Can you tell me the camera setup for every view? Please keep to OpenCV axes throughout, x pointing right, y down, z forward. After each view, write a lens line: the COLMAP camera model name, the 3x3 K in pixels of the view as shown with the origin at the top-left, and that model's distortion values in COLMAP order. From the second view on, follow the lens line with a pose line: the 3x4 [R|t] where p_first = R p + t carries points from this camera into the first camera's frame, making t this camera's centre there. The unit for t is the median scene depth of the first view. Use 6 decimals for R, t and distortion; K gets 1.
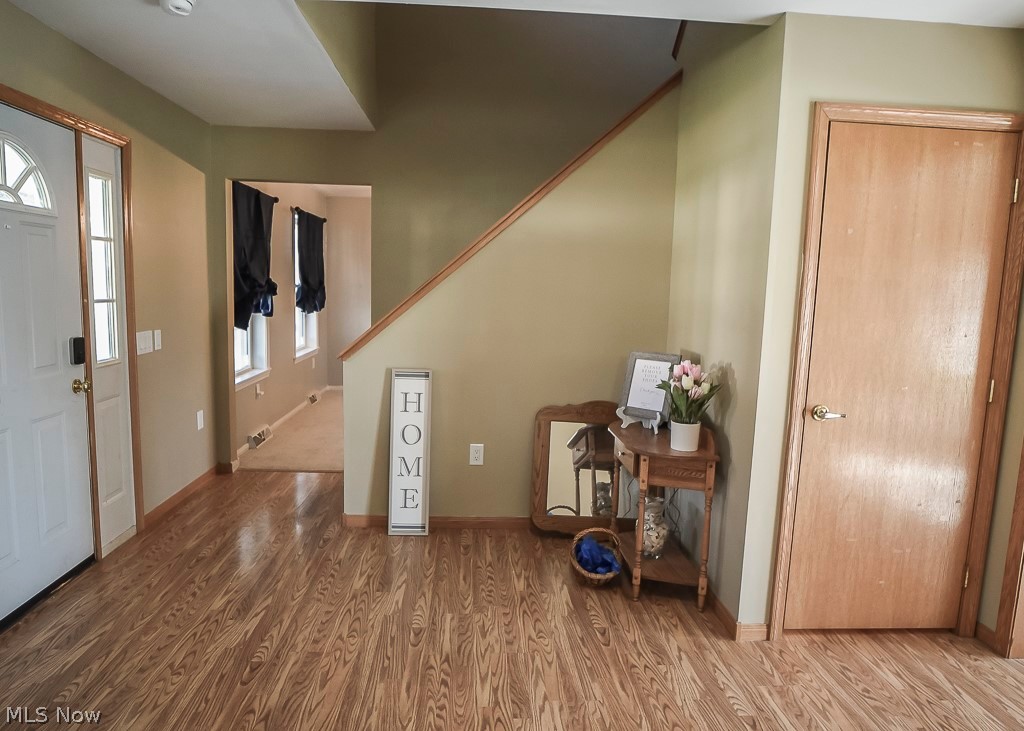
lens RADIAL K [[652.5, 0, 502.9], [0, 652.5, 366.3], [0, 0, 1]] dist [-0.037078, 0.013532]
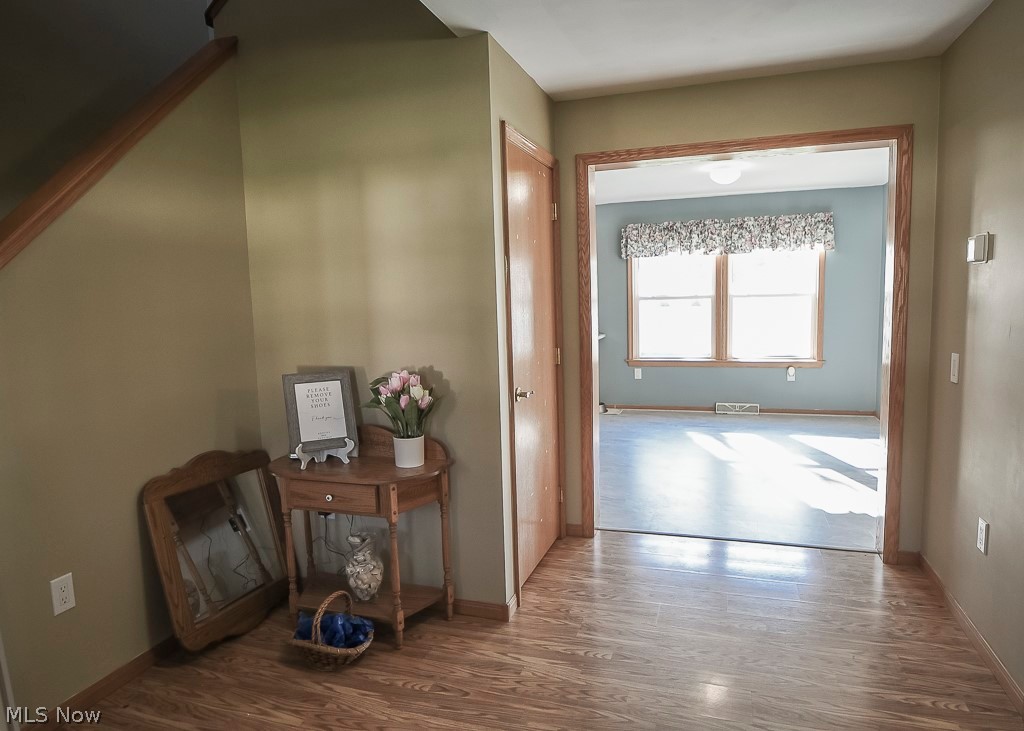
lens RADIAL K [[652.5, 0, 504.0], [0, 652.5, 365.3], [0, 0, 1]] dist [-0.037078, 0.013532]
pose [[0.385468, -0.143349, 0.911518, -0.487656], [0.158916, 0.983411, 0.087452, -0.071742], [-0.908933, 0.111145, 0.401854, 0.472478]]
